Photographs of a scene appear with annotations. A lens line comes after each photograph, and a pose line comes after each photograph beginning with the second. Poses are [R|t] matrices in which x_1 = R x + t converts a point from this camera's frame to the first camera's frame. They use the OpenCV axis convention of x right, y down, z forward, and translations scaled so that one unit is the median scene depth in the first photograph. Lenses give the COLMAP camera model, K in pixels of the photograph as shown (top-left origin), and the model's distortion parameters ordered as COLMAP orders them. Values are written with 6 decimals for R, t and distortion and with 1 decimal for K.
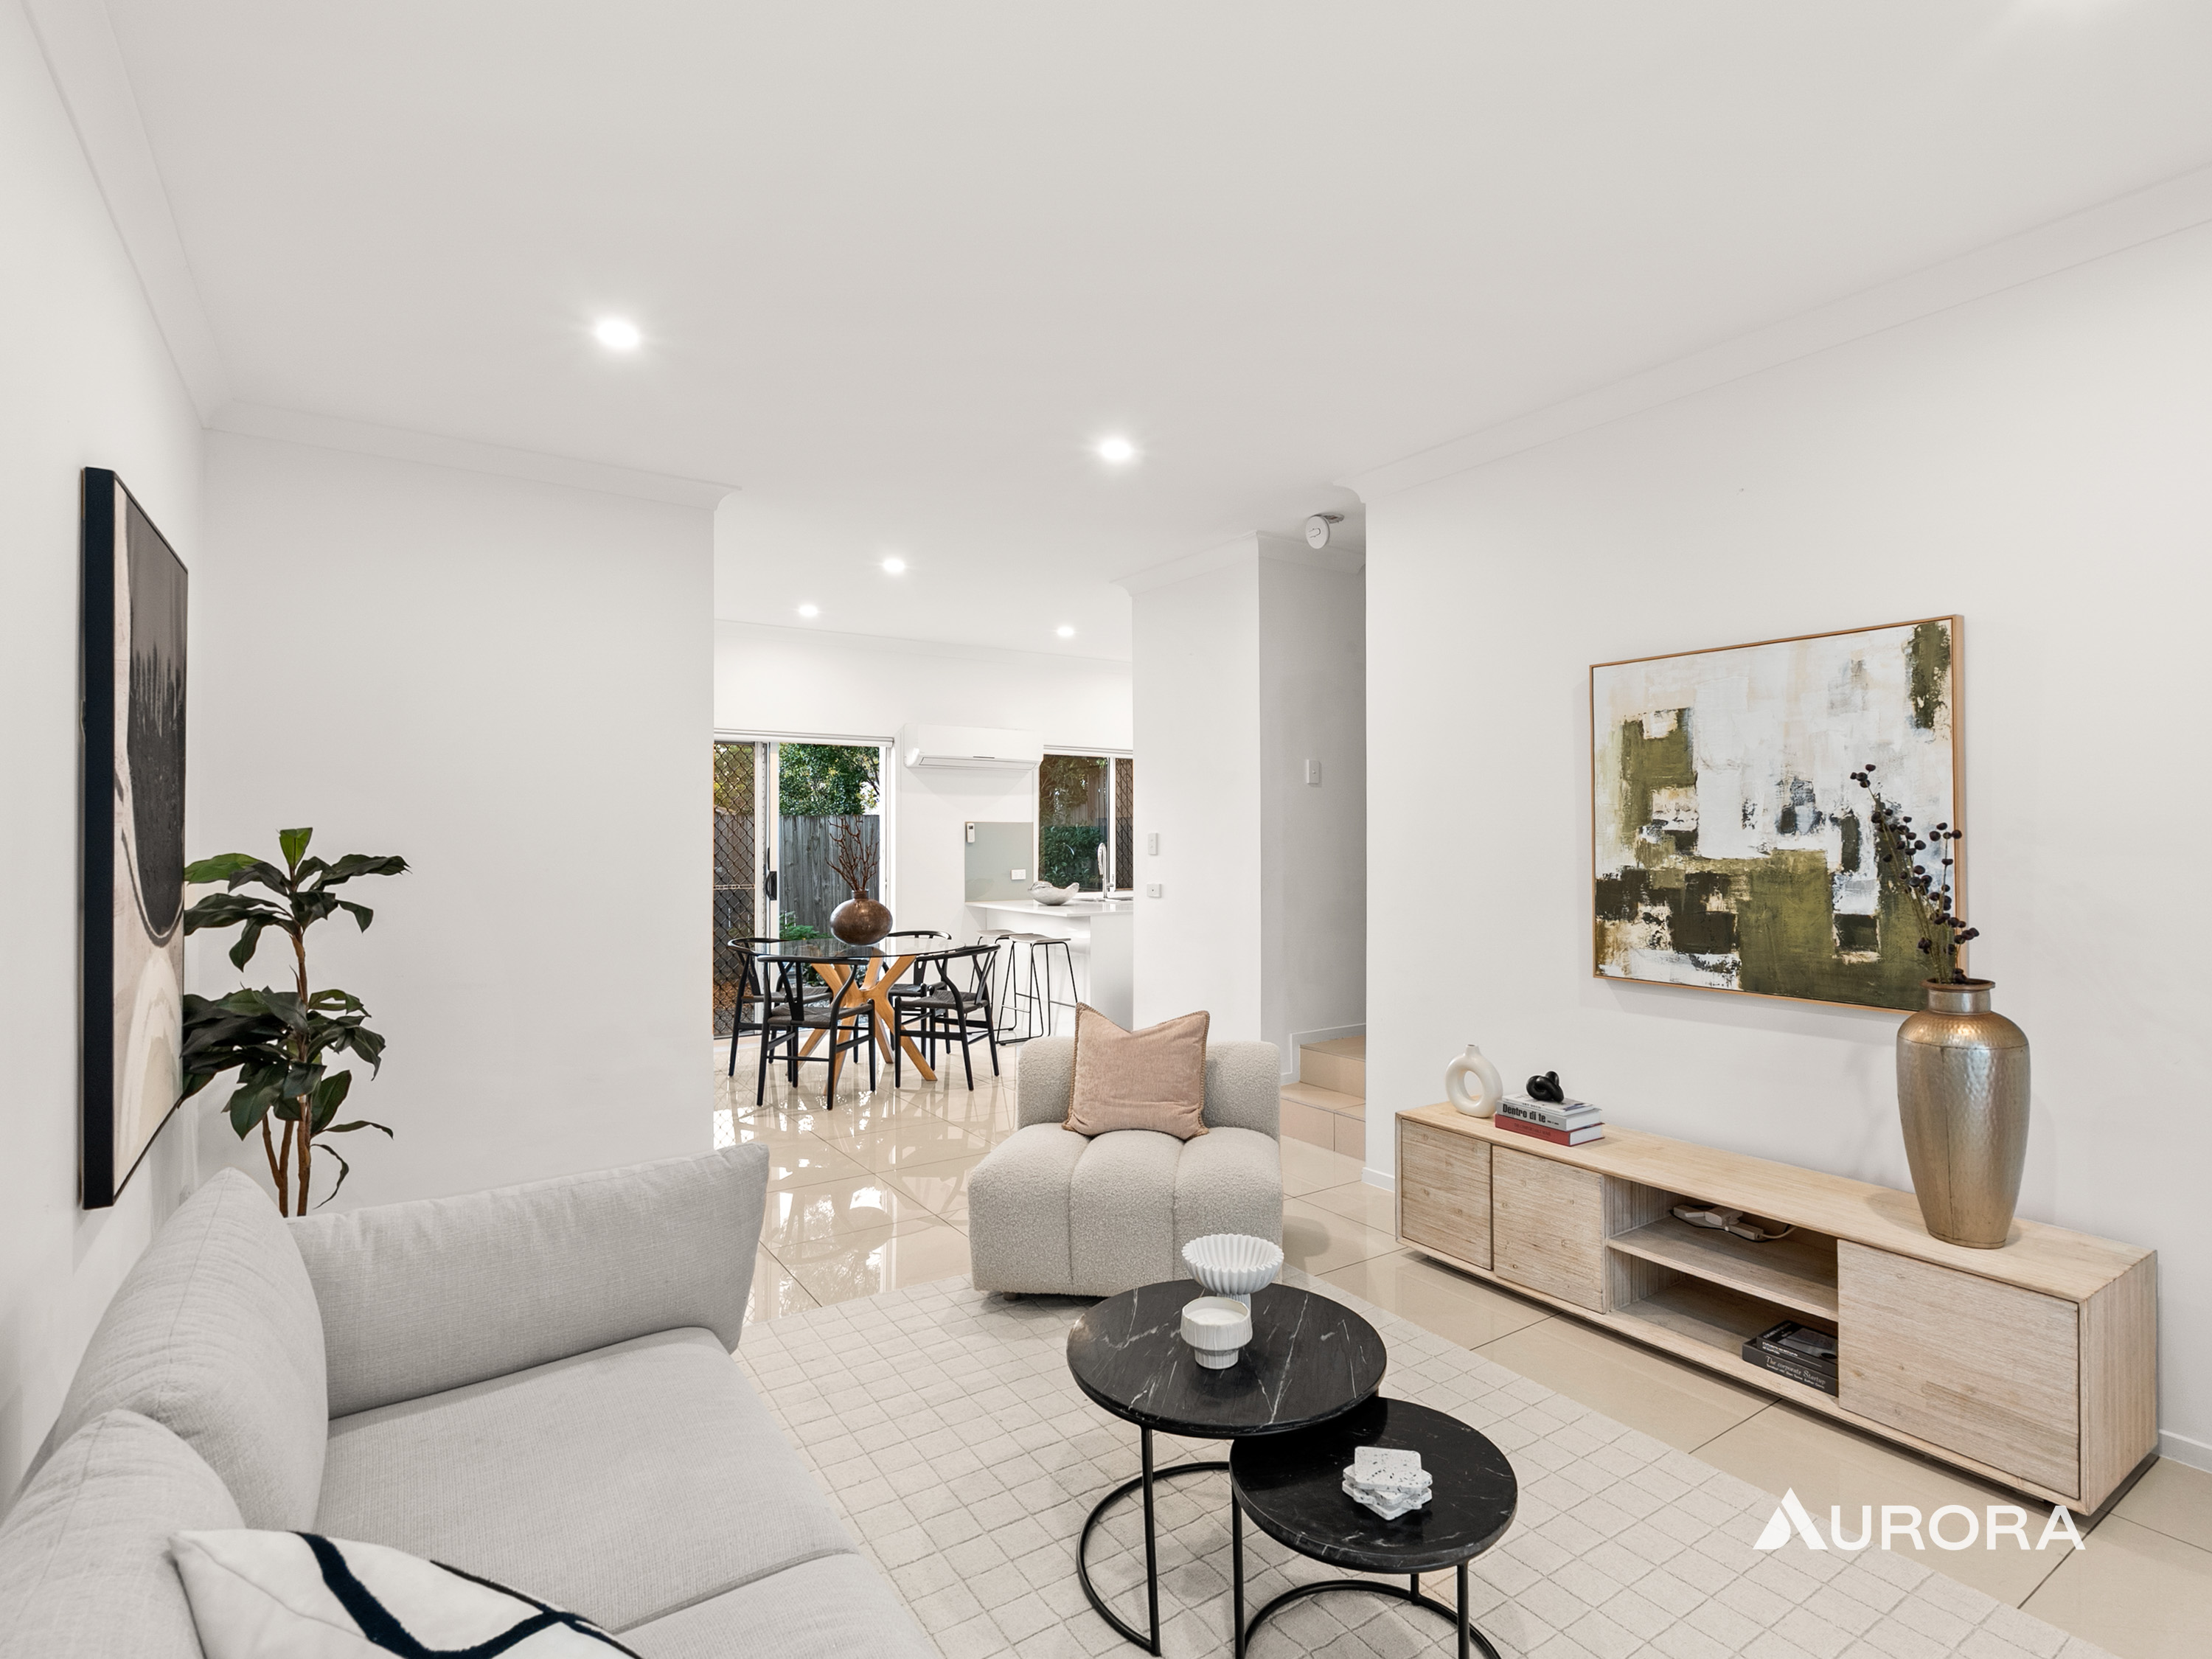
lens RADIAL K [[1119.1, 0, 1145.6], [0, 1119.1, 822.8], [0, 0, 1]] dist [-0.004586, 0.001630]
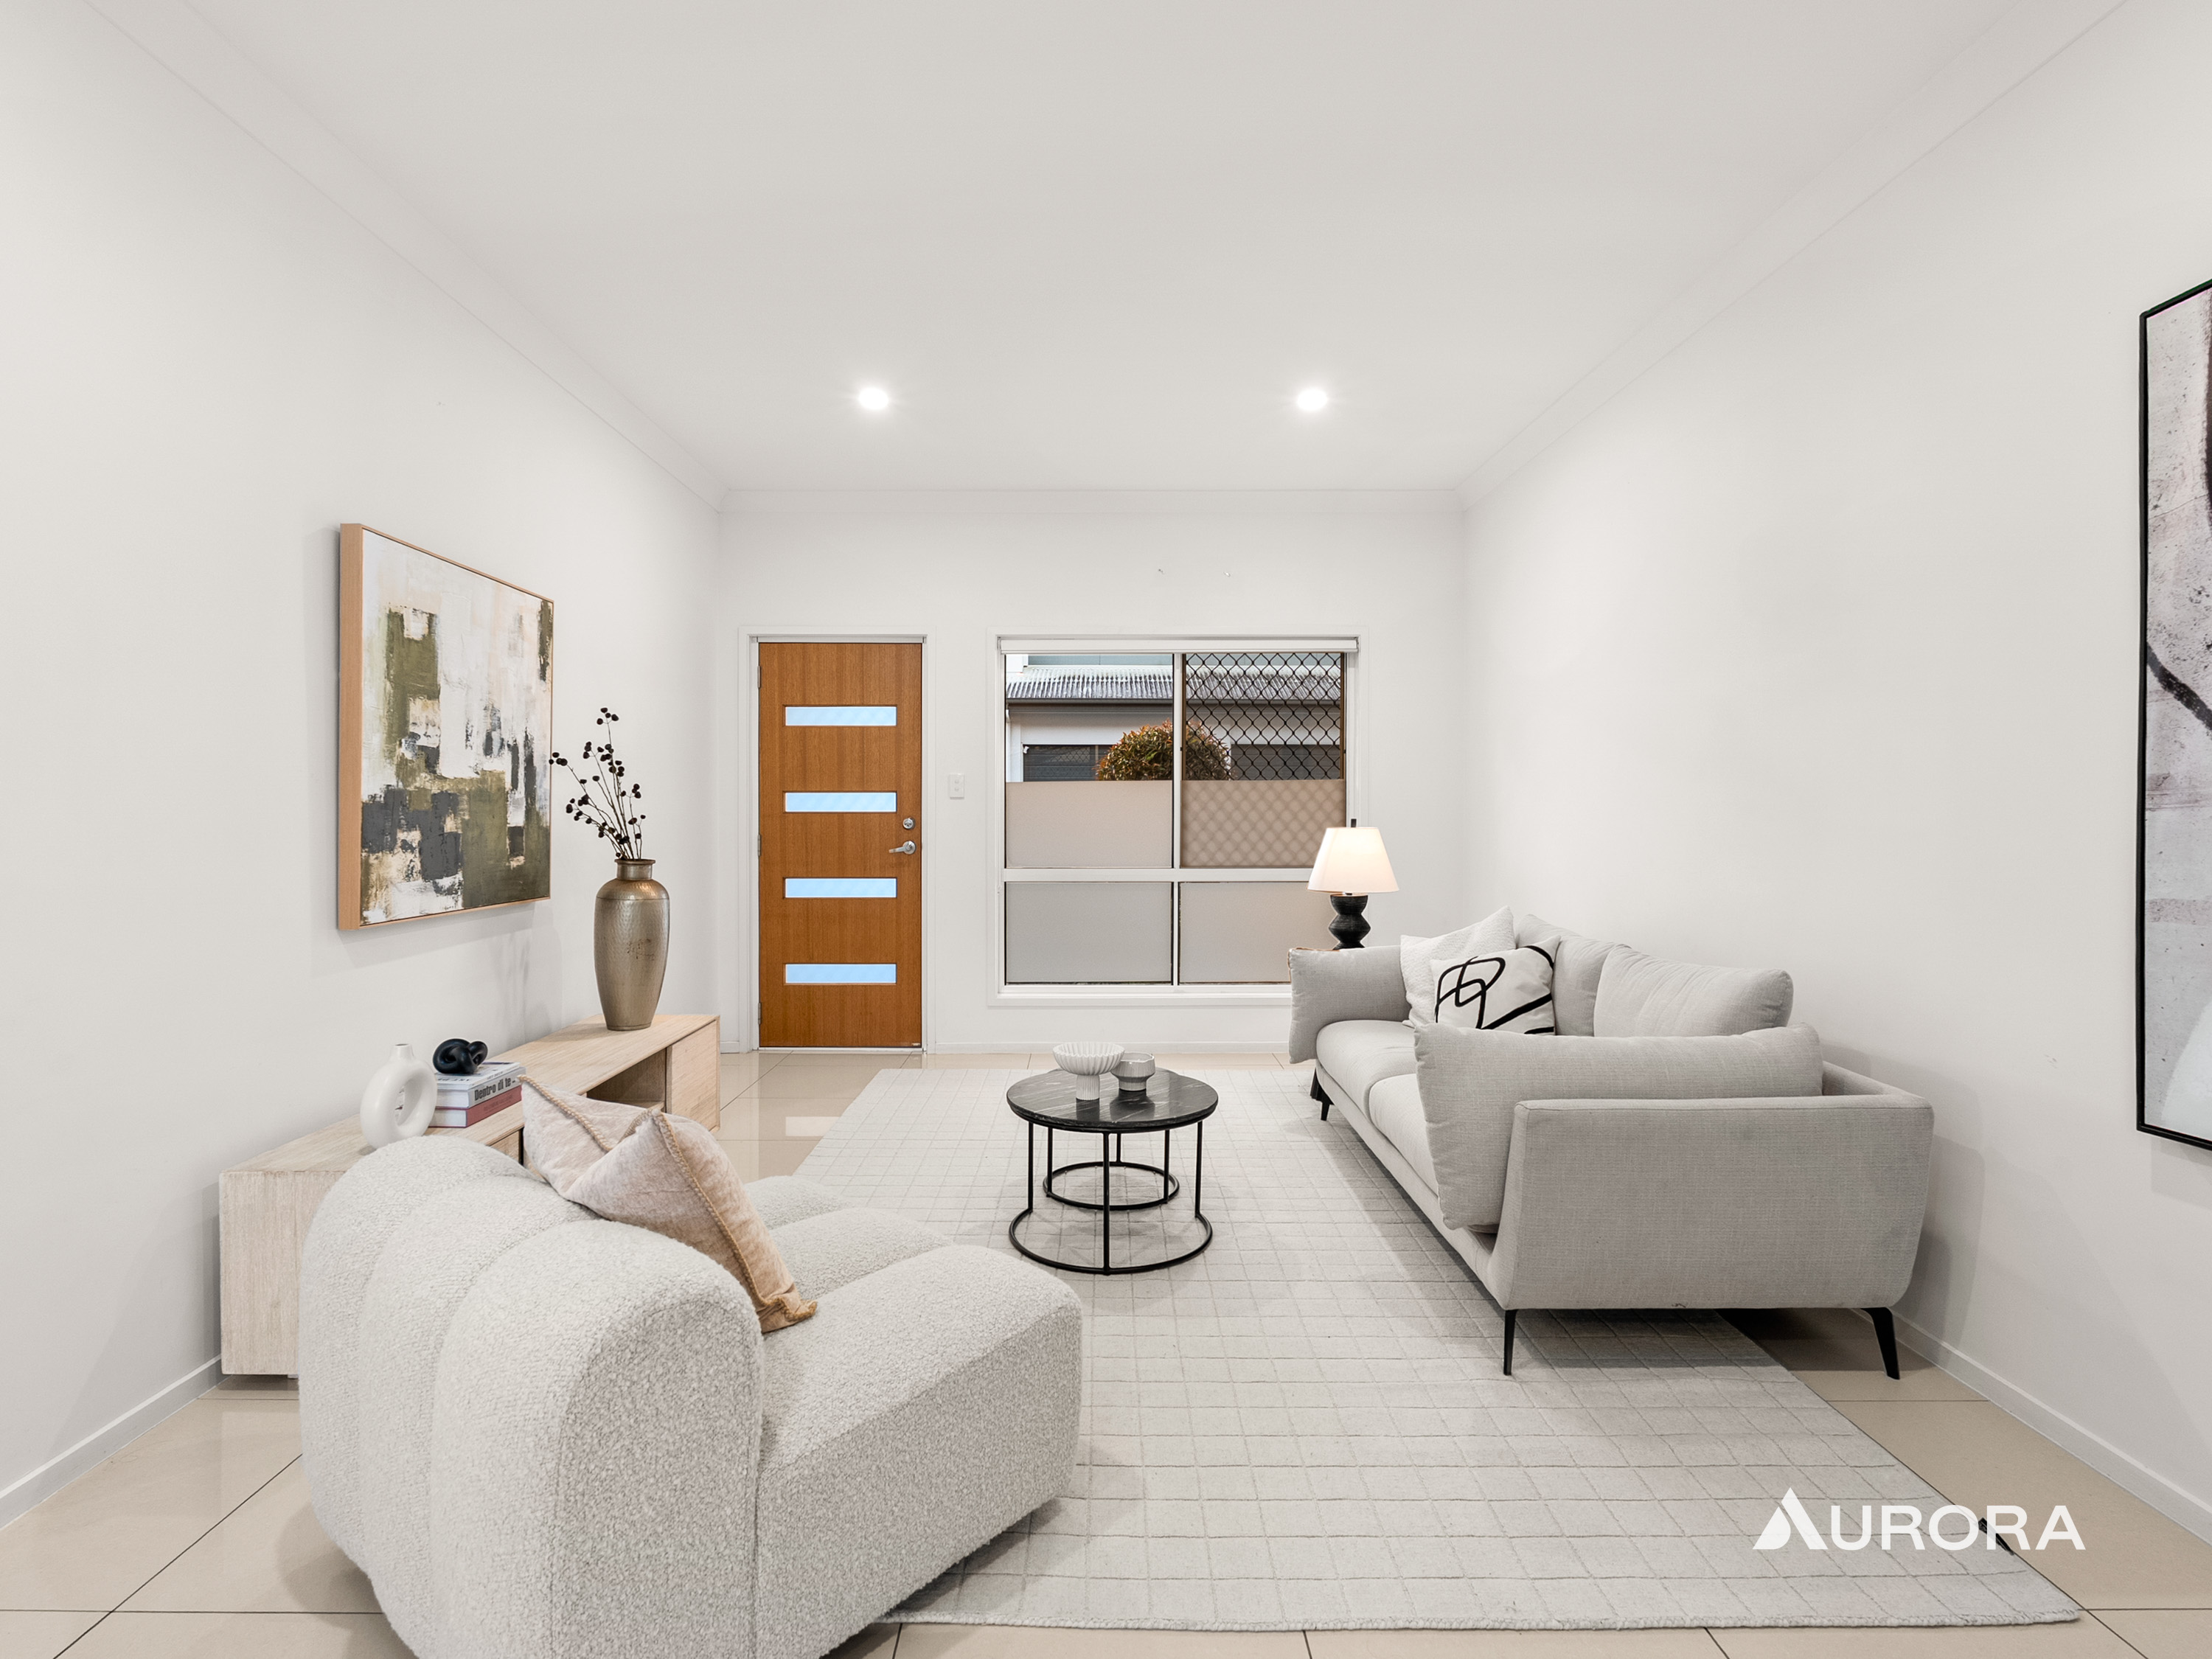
lens RADIAL K [[1119.1, 0, 1091.5], [0, 1119.1, 818.7], [0, 0, 1]] dist [-0.004586, 0.001630]
pose [[-0.817270, -0.006809, 0.576215, -0.495303], [-0.011083, 0.999931, -0.003904, 0.063967], [-0.576149, -0.009577, -0.817289, 1.449279]]
